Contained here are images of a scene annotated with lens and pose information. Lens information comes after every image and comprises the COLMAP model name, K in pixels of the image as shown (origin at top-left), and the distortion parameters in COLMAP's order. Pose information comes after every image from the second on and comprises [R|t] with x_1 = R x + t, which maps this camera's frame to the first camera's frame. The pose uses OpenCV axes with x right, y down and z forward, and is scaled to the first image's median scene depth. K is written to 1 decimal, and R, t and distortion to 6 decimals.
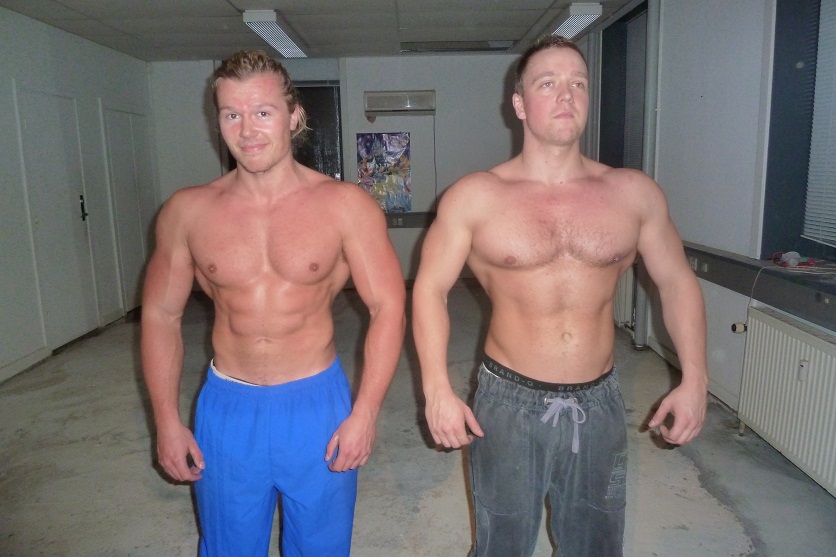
lens RADIAL K [[593.3, 0, 418.0], [0, 593.3, 278.5], [0, 0, 1]] dist [-0.032277, 0.003615]
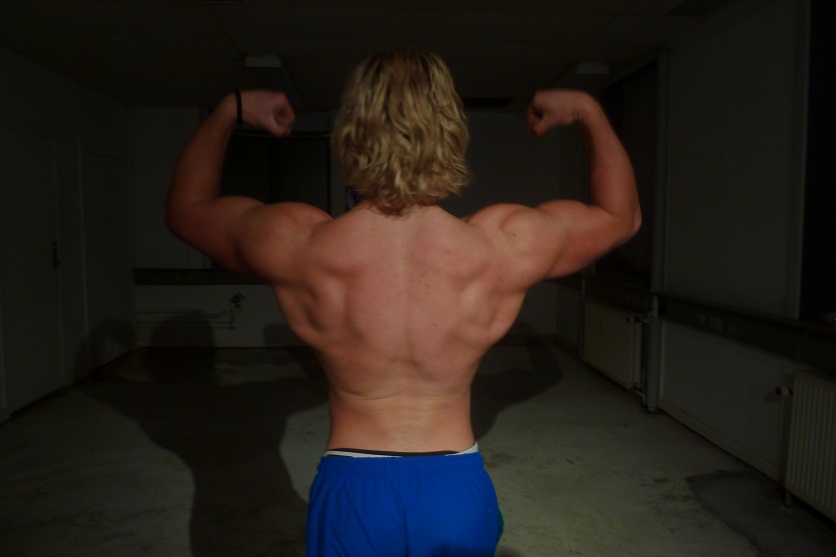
lens RADIAL K [[593.3, 0, 418.0], [0, 593.3, 278.5], [0, 0, 1]] dist [-0.032277, 0.003615]
pose [[0.997327, 0.015916, 0.071319, -0.077379], [-0.008989, 0.995301, -0.096411, -0.001100], [-0.072518, 0.095512, 0.992783, 0.055877]]
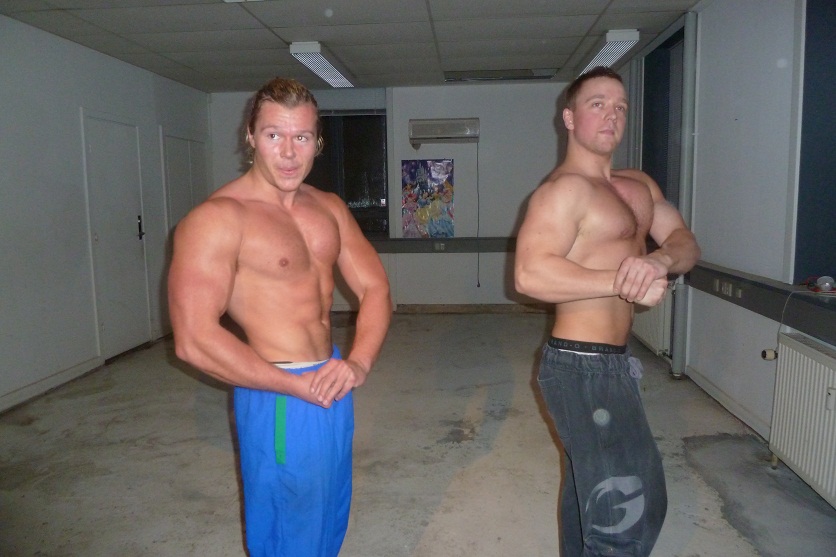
lens RADIAL K [[593.3, 0, 418.0], [0, 593.3, 278.5], [0, 0, 1]] dist [-0.032277, 0.003615]
pose [[0.995054, 0.020115, -0.097275, 0.042595], [-0.024931, 0.998509, -0.048553, 0.013686], [0.096153, 0.050738, 0.994073, -0.012163]]
